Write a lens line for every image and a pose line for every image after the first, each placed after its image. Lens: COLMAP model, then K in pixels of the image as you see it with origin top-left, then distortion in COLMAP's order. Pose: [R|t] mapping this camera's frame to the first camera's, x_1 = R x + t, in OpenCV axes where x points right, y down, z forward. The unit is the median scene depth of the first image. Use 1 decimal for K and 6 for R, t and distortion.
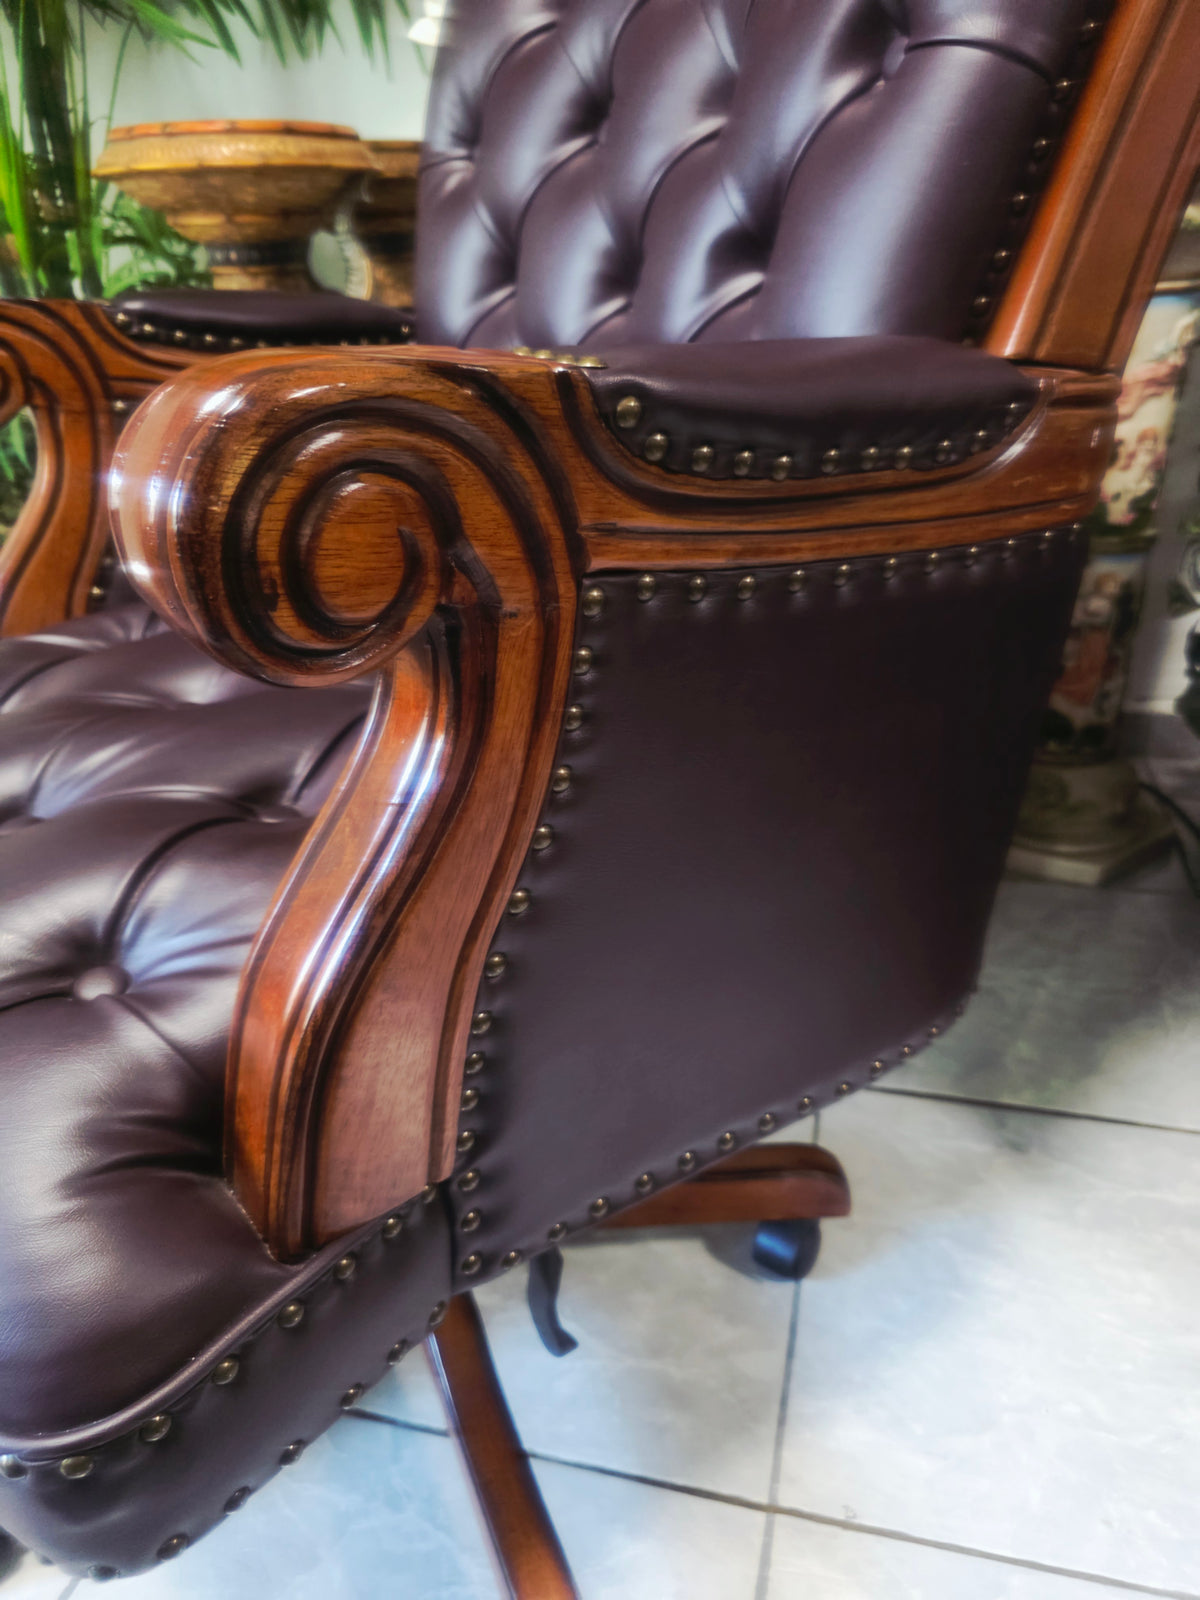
lens RADIAL K [[1092.1, 0, 610.1], [0, 1092.1, 816.3], [0, 0, 1]] dist [0.036362, -0.037449]
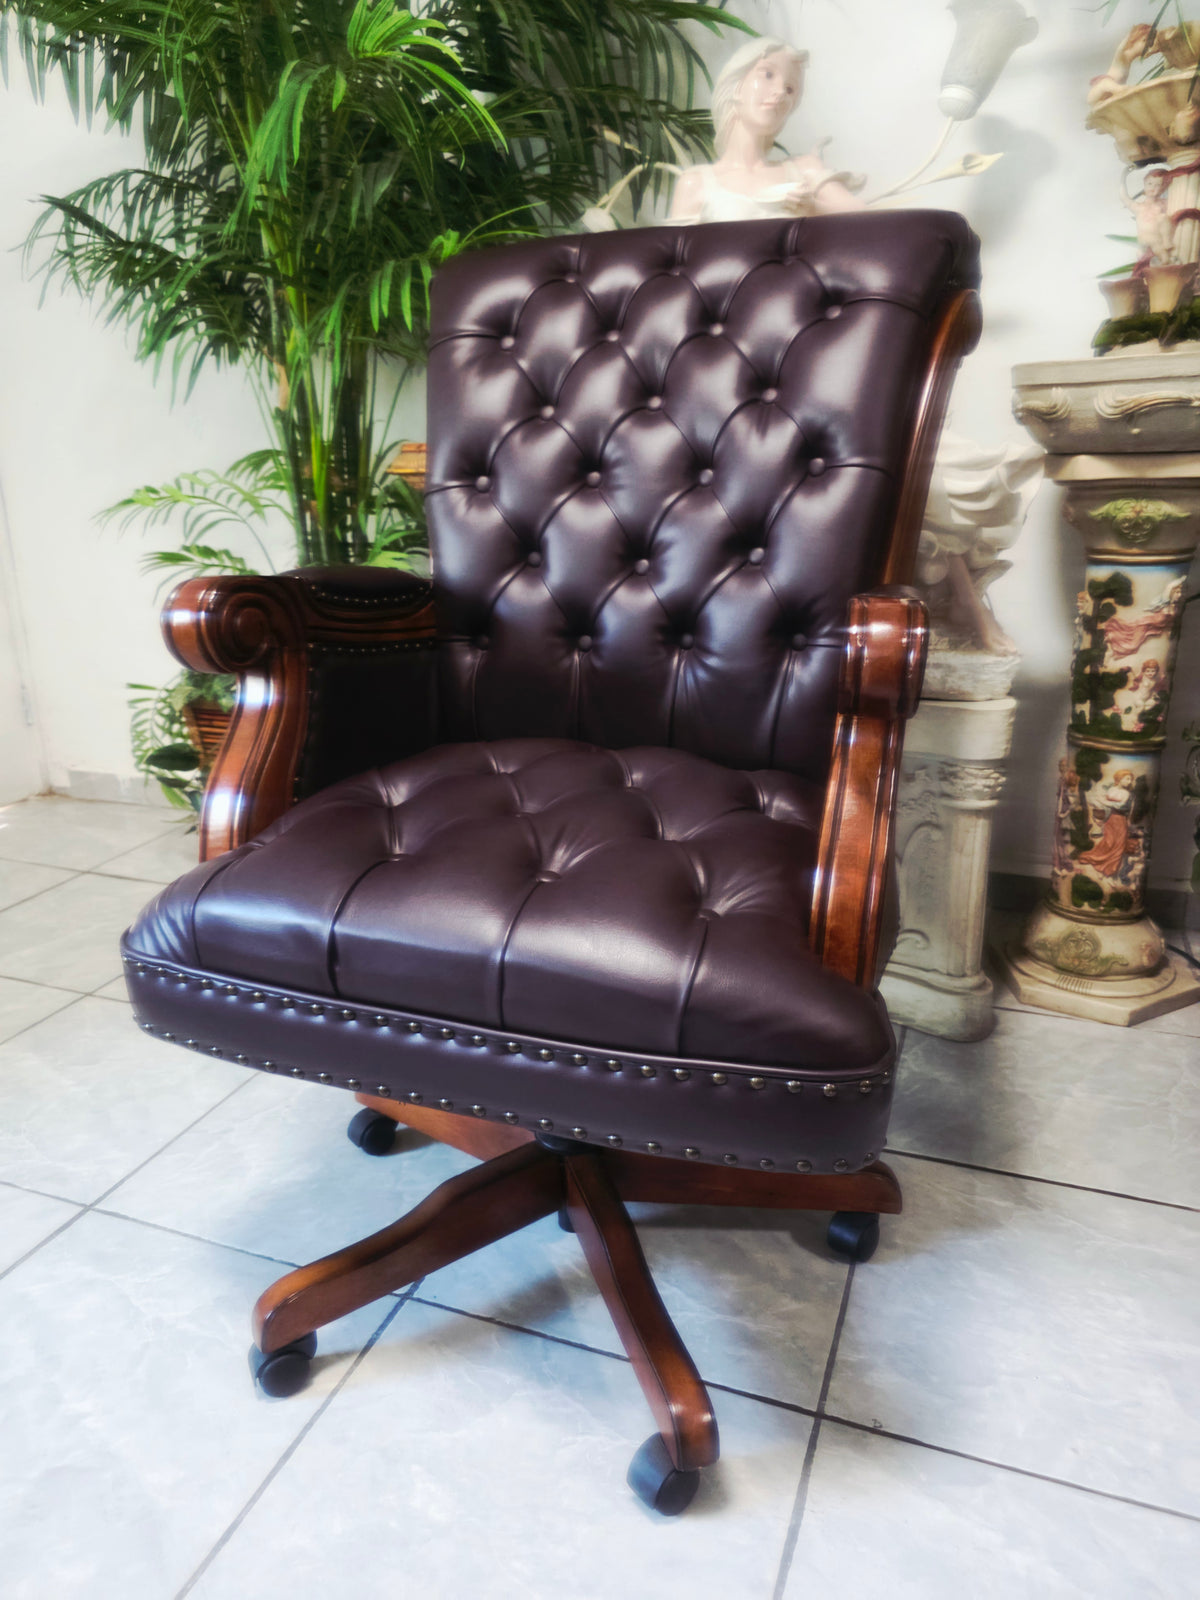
lens RADIAL K [[1092.1, 0, 588.1], [0, 1092.1, 796.0], [0, 0, 1]] dist [0.036362, -0.037449]
pose [[0.992131, 0.051065, -0.114315, -0.016255], [-0.071706, 0.980220, -0.184463, 0.121574], [0.102634, 0.191209, 0.976169, -0.404791]]
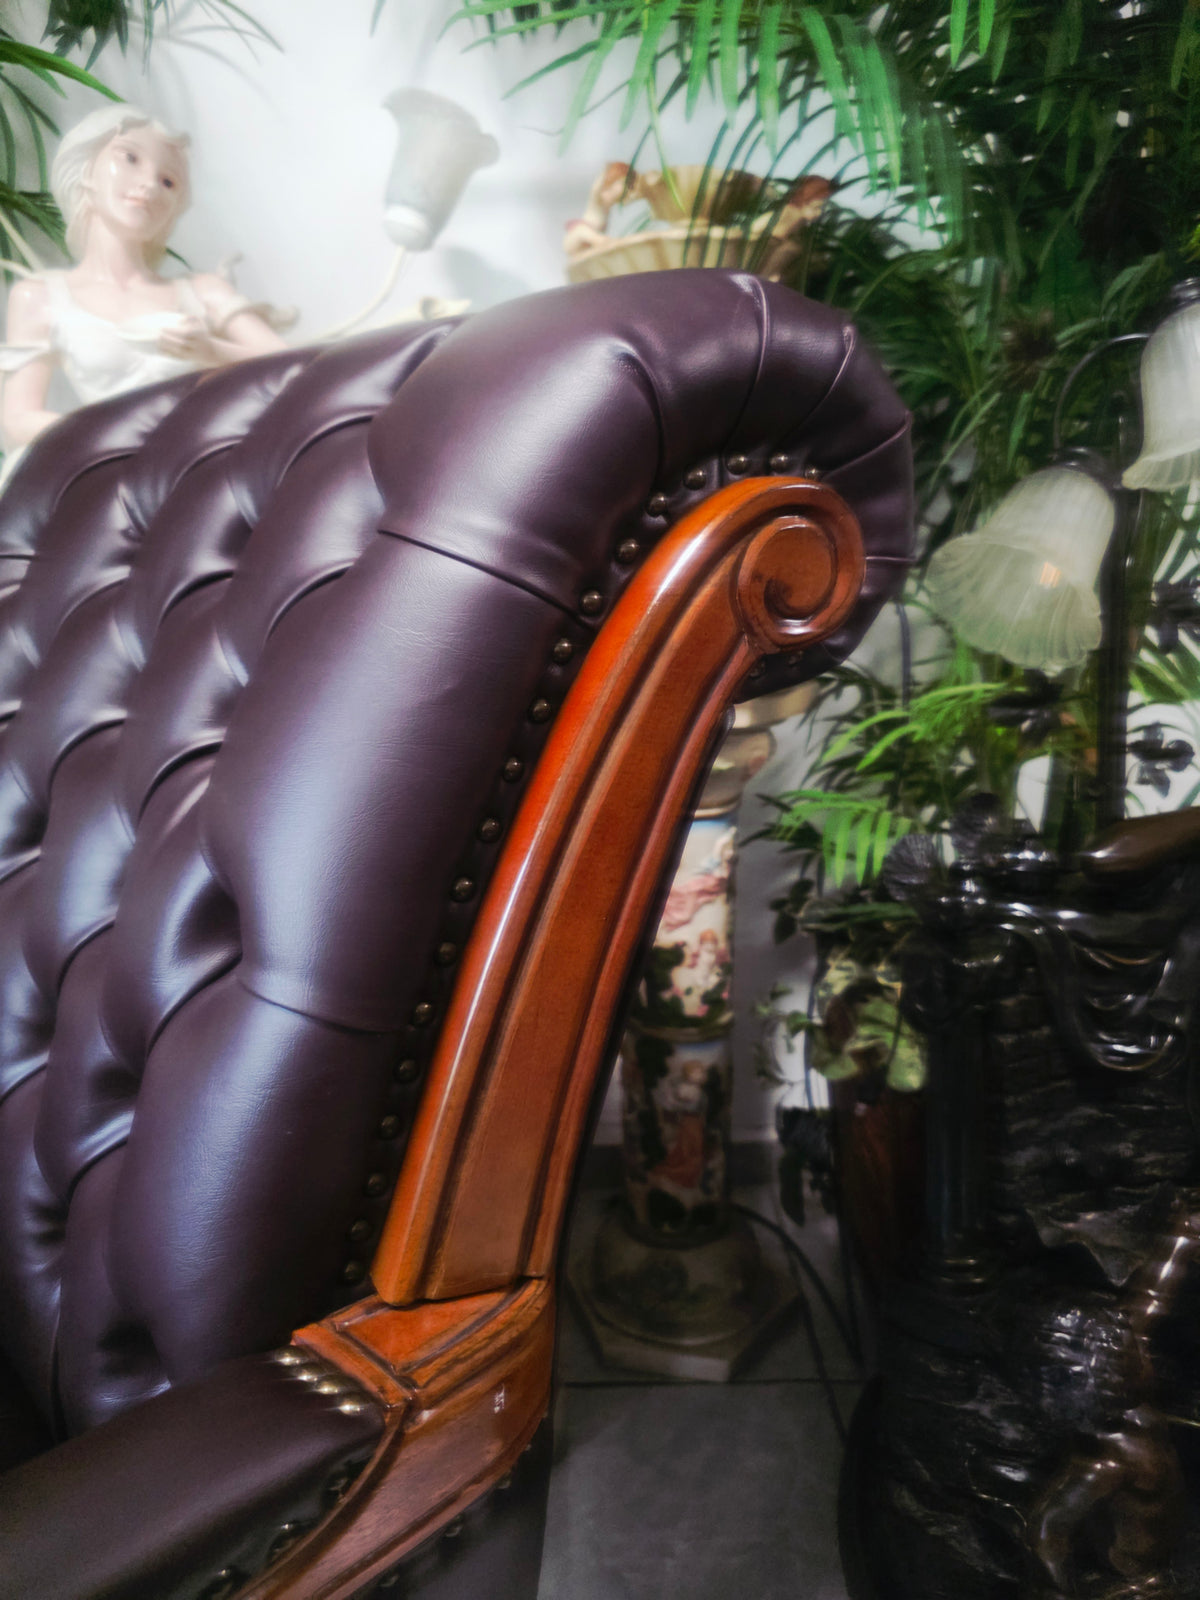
lens RADIAL K [[1108.5, 0, 609.2], [0, 1108.5, 796.0], [0, 0, 1]] dist [0.019560, -0.021530]
pose [[0.964035, -0.029788, 0.264101, 0.166118], [0.096458, 0.965159, -0.243235, -0.304076], [-0.247654, 0.259962, 0.933321, 0.008451]]
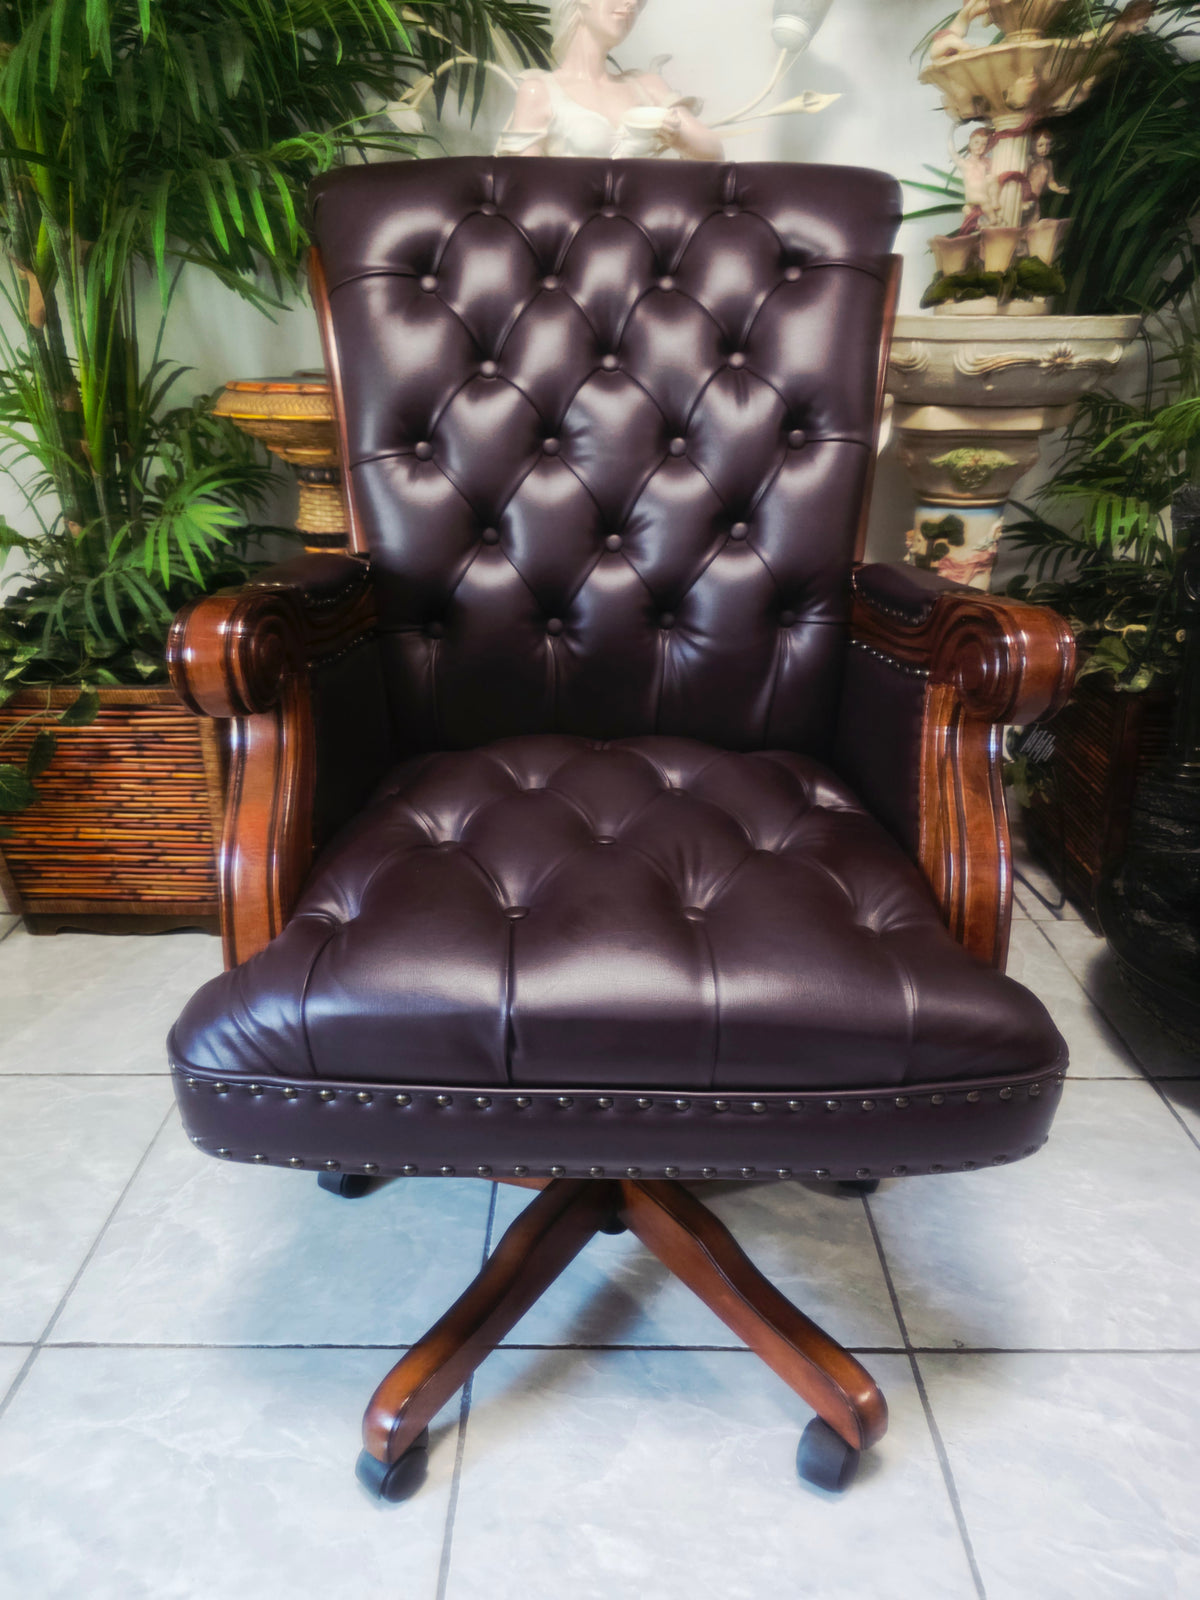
lens RADIAL K [[1092.1, 0, 598.8], [0, 1092.1, 791.1], [0, 0, 1]] dist [0.036362, -0.037449]
pose [[0.970343, -0.056649, 0.235002, -0.452265], [0.079181, 0.993006, -0.087572, -0.014668], [-0.228398, 0.103583, 0.968042, -0.328664]]
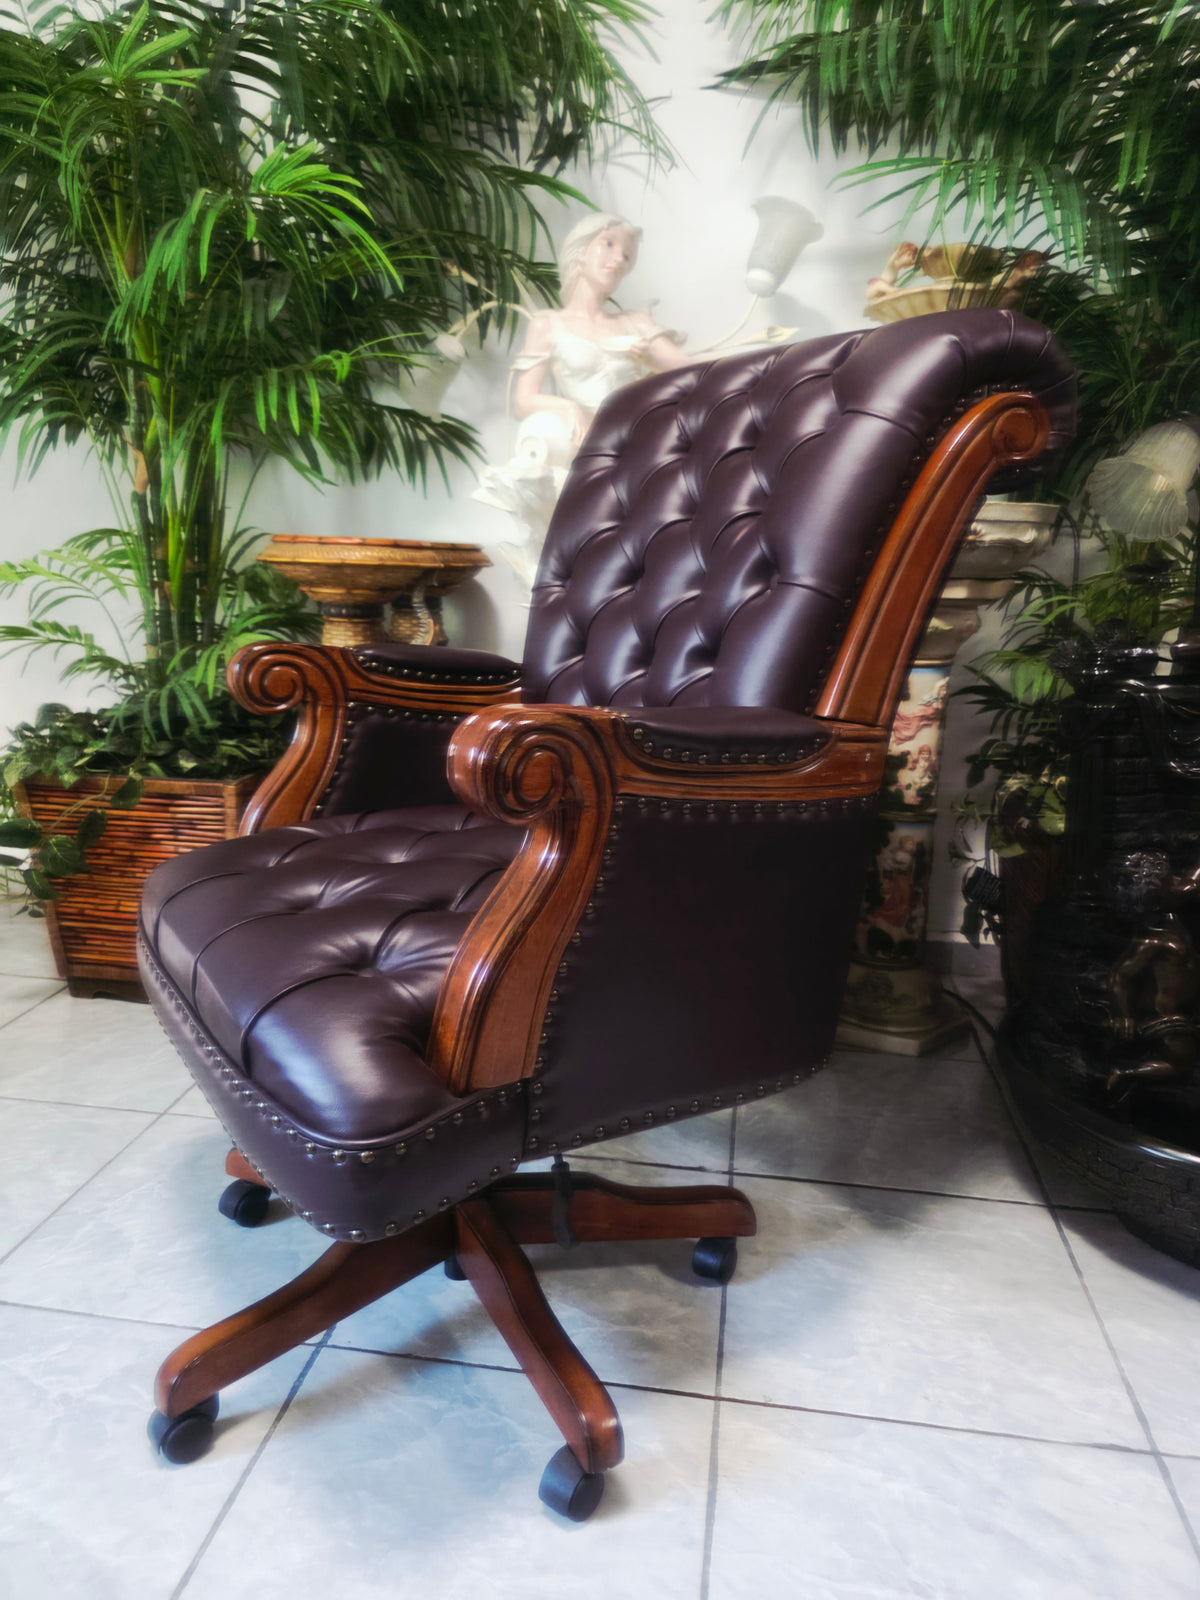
lens RADIAL K [[1092.1, 0, 606.7], [0, 1092.1, 791.5], [0, 0, 1]] dist [0.036362, -0.037449]
pose [[0.992734, 0.042584, 0.112540, -0.176023], [-0.010271, 0.961859, -0.273352, 0.188174], [-0.119888, 0.270210, 0.955308, -0.554786]]
